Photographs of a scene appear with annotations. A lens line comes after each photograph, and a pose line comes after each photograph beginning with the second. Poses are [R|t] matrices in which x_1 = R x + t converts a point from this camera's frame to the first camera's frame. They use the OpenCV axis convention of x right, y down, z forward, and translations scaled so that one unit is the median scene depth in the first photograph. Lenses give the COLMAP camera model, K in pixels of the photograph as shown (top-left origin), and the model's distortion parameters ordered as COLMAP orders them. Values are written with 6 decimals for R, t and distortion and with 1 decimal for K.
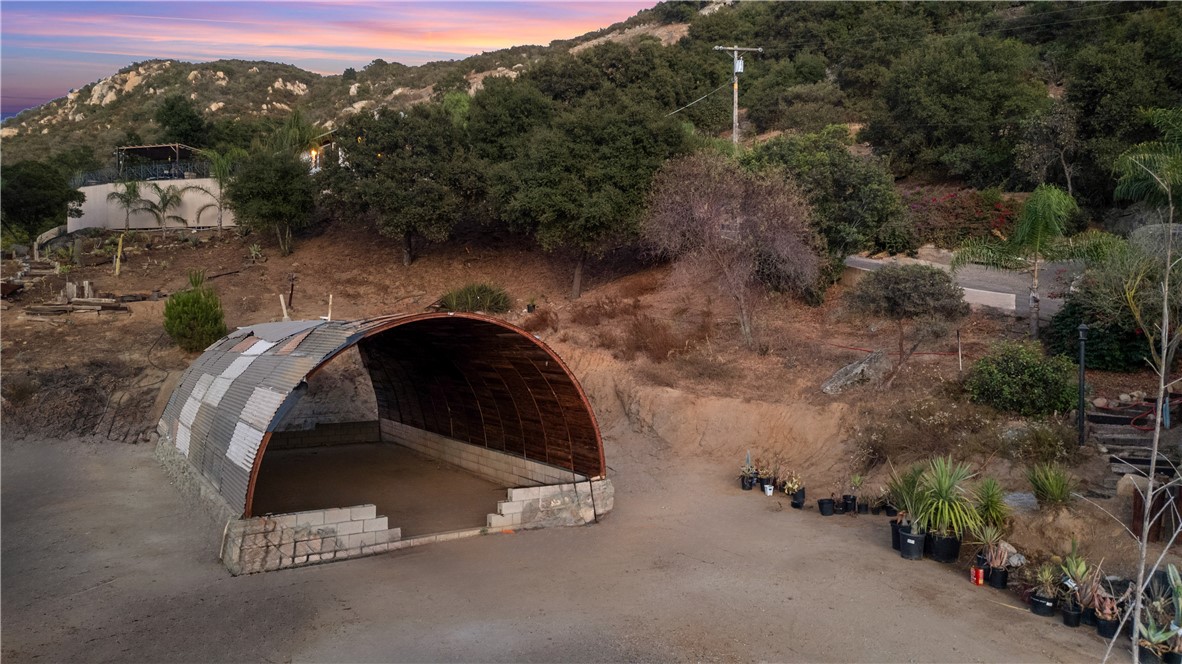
lens RADIAL K [[819.7, 0, 591.9], [0, 819.7, 327.5], [0, 0, 1]] dist [0.090095, -0.094456]
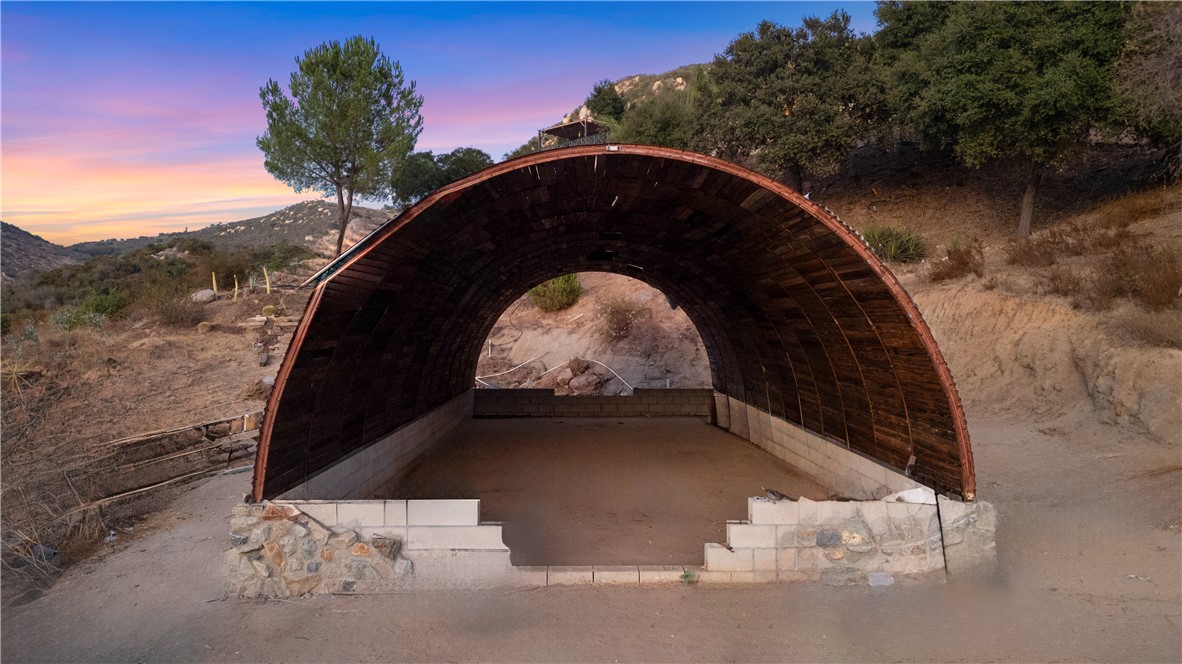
lens RADIAL K [[819.7, 0, 591.9], [0, 819.7, 327.5], [0, 0, 1]] dist [0.090095, -0.094456]
pose [[0.859058, -0.001470, -0.511876, 0.036428], [0.007912, 0.999915, 0.010408, 0.040611], [0.511817, -0.012992, 0.858996, 0.246853]]
